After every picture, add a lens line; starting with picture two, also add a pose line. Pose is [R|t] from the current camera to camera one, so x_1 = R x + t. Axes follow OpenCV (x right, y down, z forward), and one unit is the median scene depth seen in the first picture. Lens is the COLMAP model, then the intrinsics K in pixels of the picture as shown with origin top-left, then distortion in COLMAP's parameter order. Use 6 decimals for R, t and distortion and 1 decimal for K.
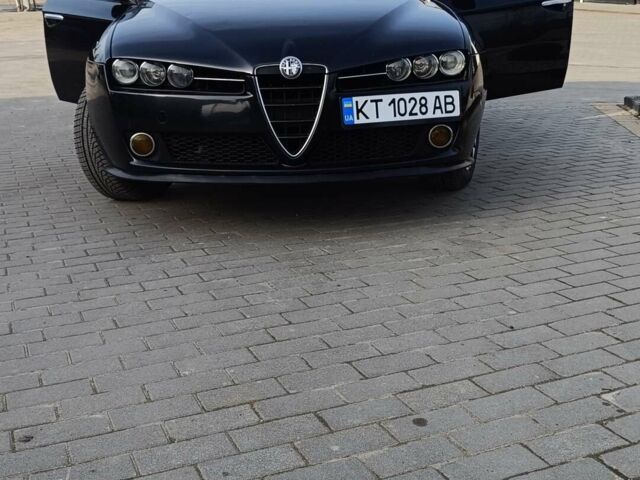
lens RADIAL K [[777.6, 0, 320.0], [0, 777.6, 240.0], [0, 0, 1]] dist [0.212956, -0.928067]
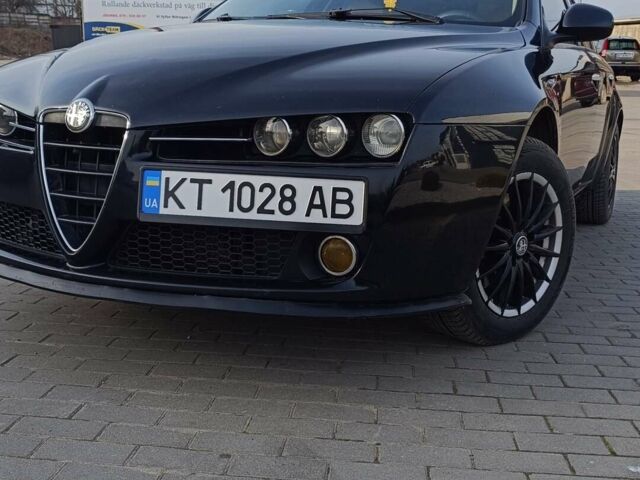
lens RADIAL K [[777.6, 0, 320.0], [0, 777.6, 240.0], [0, 0, 1]] dist [0.212956, -0.928067]
pose [[0.883631, 0.142072, -0.446108, 0.421974], [-0.182268, 0.982063, -0.048270, -0.119739], [0.431248, 0.123964, 0.893677, 0.501918]]
